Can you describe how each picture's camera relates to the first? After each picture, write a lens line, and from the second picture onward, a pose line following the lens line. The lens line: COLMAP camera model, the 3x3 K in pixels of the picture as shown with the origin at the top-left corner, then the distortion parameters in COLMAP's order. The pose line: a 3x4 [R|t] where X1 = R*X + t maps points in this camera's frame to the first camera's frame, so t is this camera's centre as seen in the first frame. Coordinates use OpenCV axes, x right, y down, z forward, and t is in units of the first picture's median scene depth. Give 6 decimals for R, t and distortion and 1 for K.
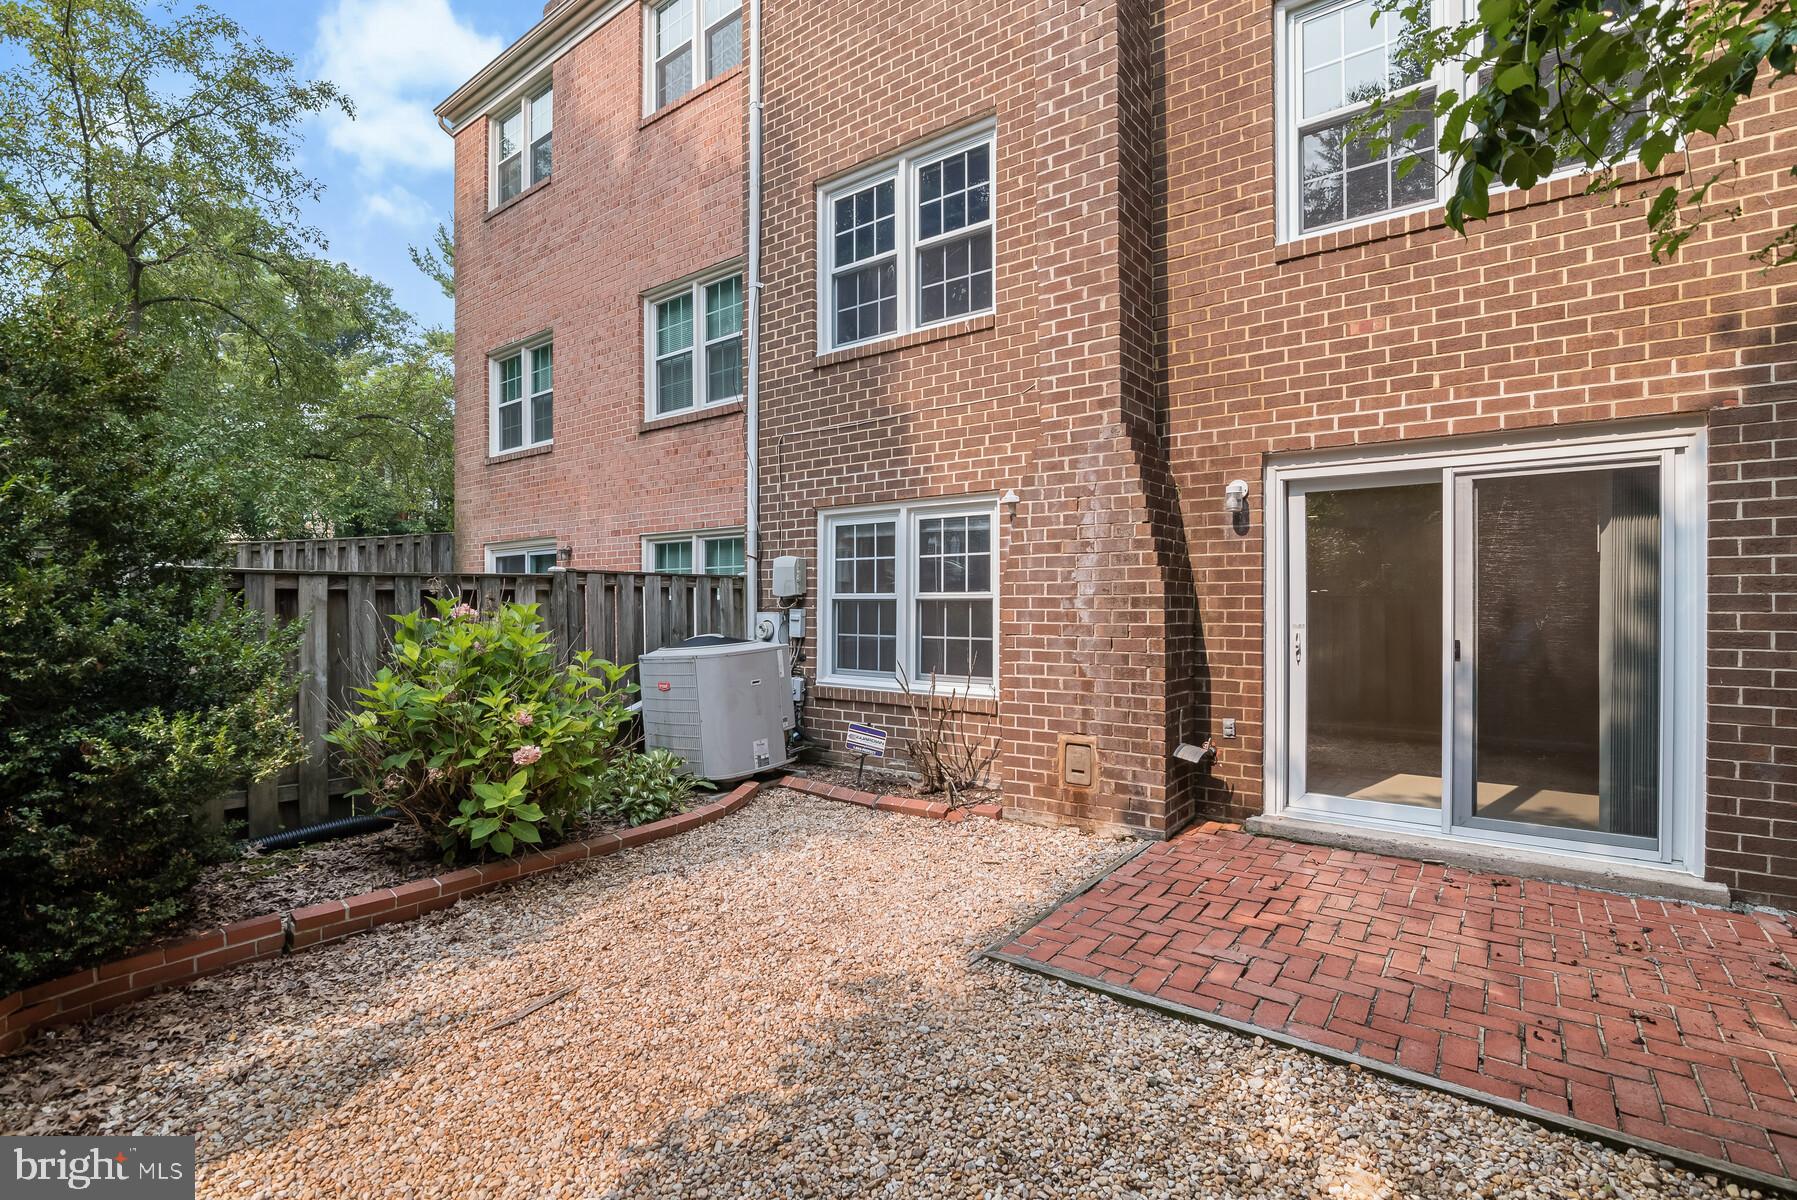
lens RADIAL K [[835.0, 0, 923.7], [0, 835.0, 610.5], [0, 0, 1]] dist [-0.011068, 0.000914]
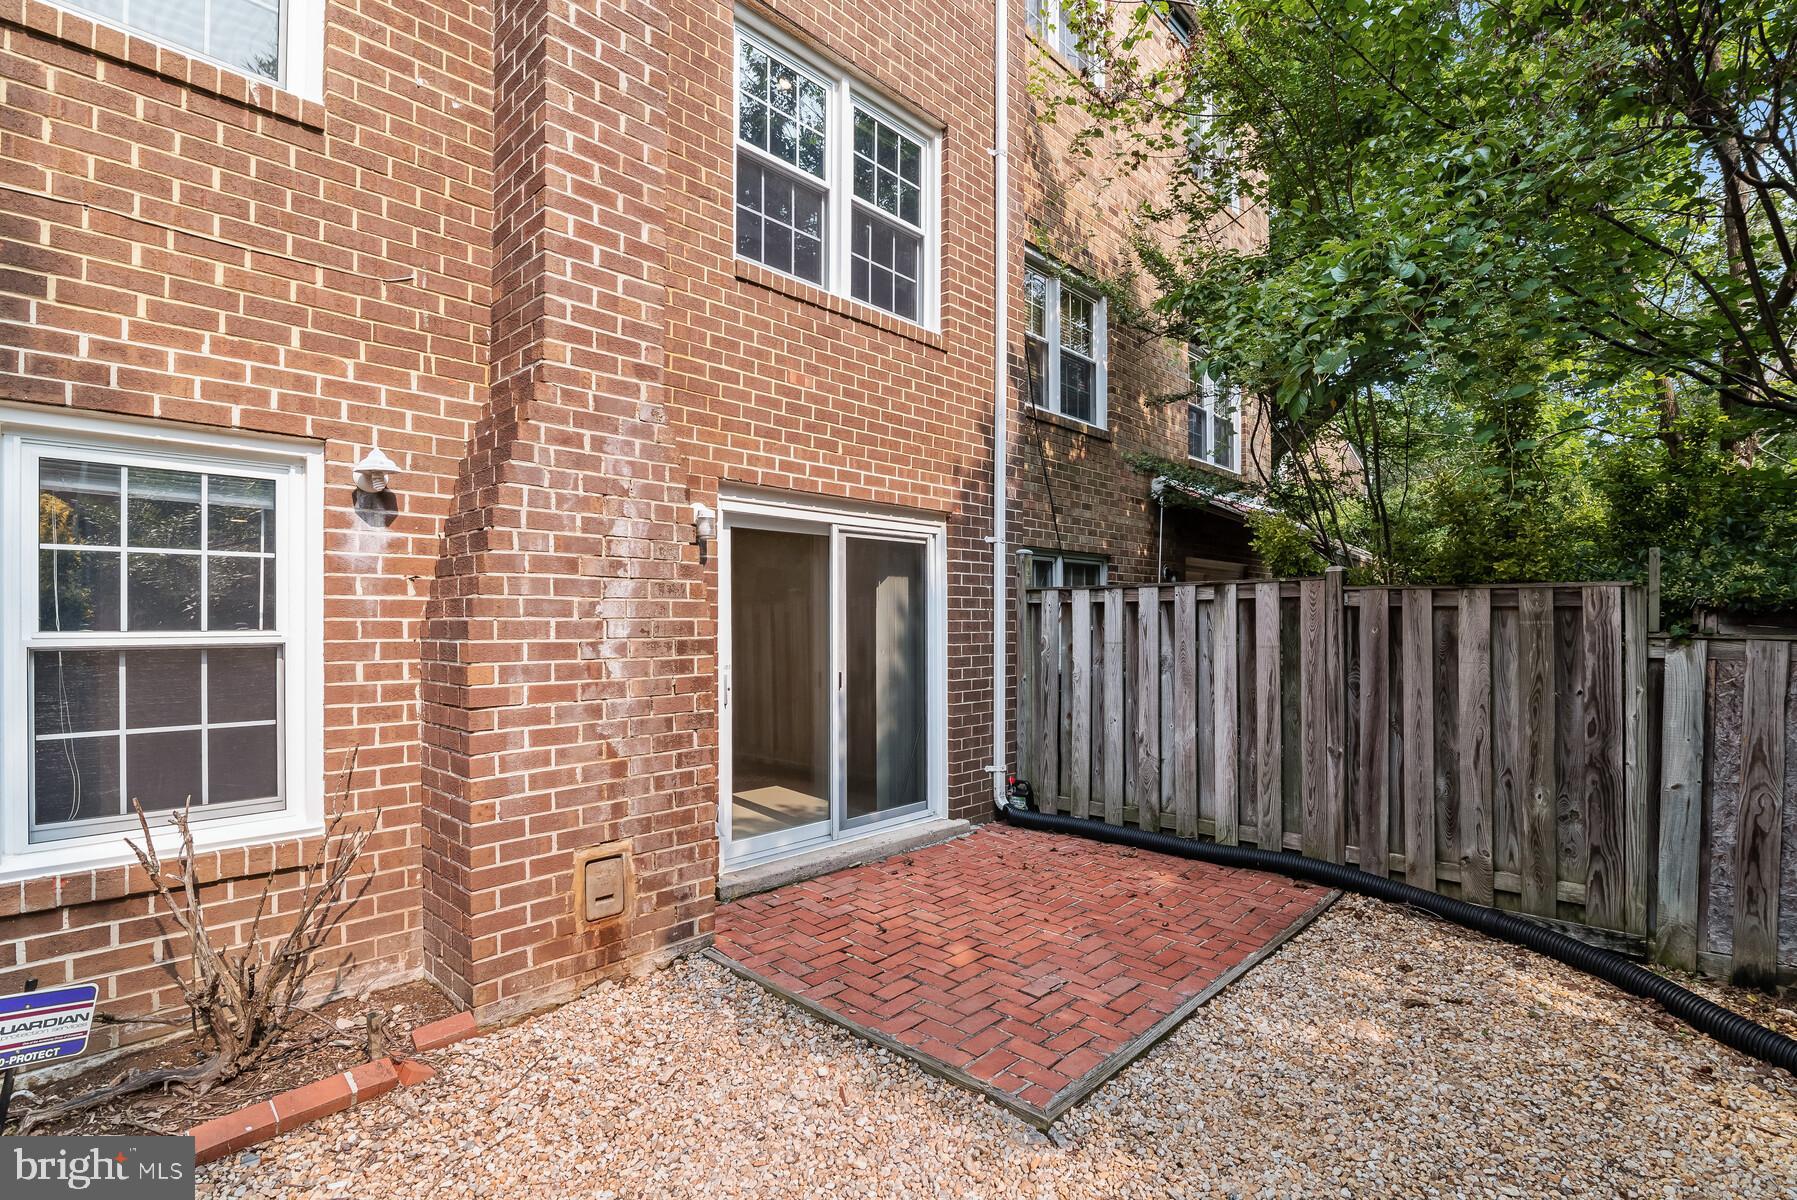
lens RADIAL K [[835.0, 0, 909.2], [0, 835.0, 624.1], [0, 0, 1]] dist [-0.011068, 0.000914]
pose [[0.134402, 0.000402, 0.990927, -0.458546], [0.012038, 0.999925, -0.002038, -0.025725], [-0.990854, 0.012202, 0.134387, 0.669352]]
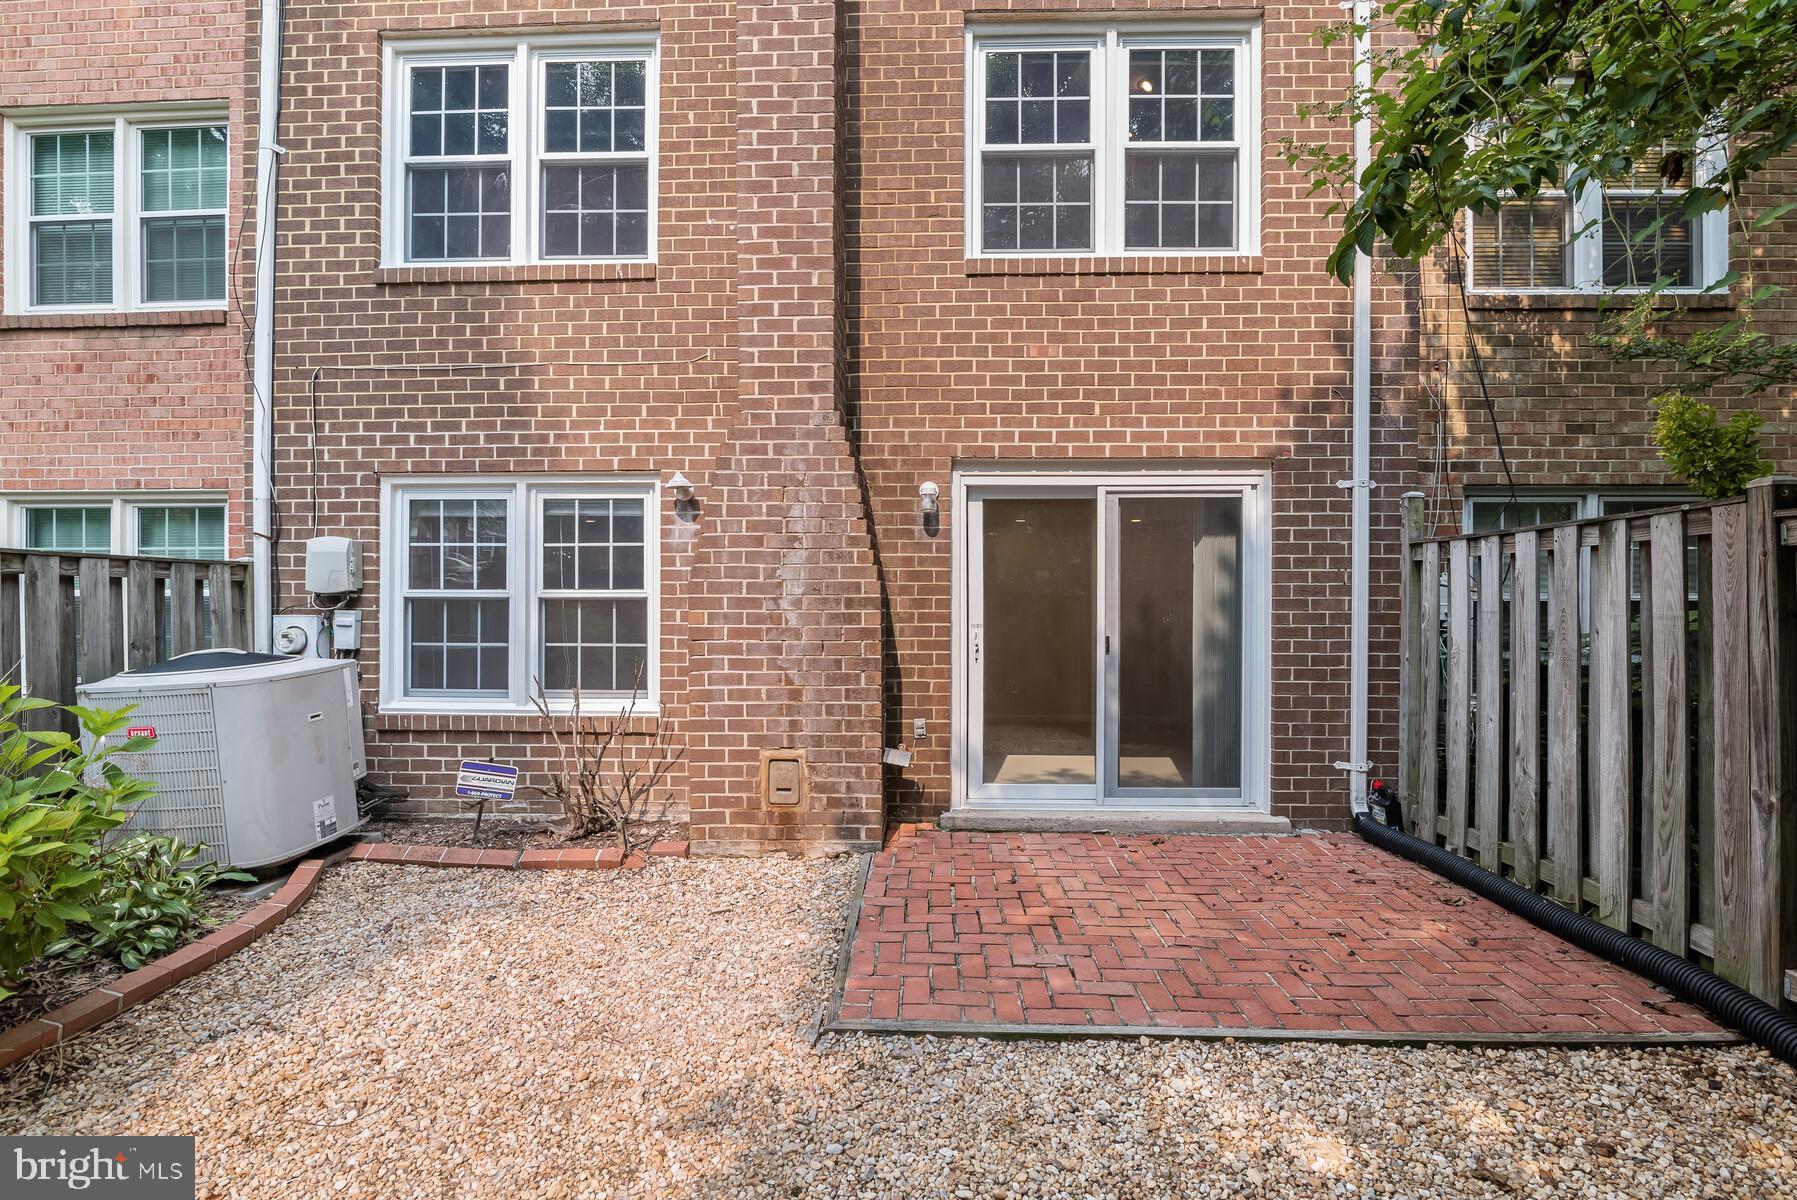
lens RADIAL K [[835.0, 0, 911.1], [0, 835.0, 610.7], [0, 0, 1]] dist [-0.011068, 0.000914]
pose [[0.826728, -0.003300, 0.562593, -0.212356], [0.002447, 0.999994, 0.002270, -0.002727], [-0.562597, -0.000500, 0.826731, 0.175965]]
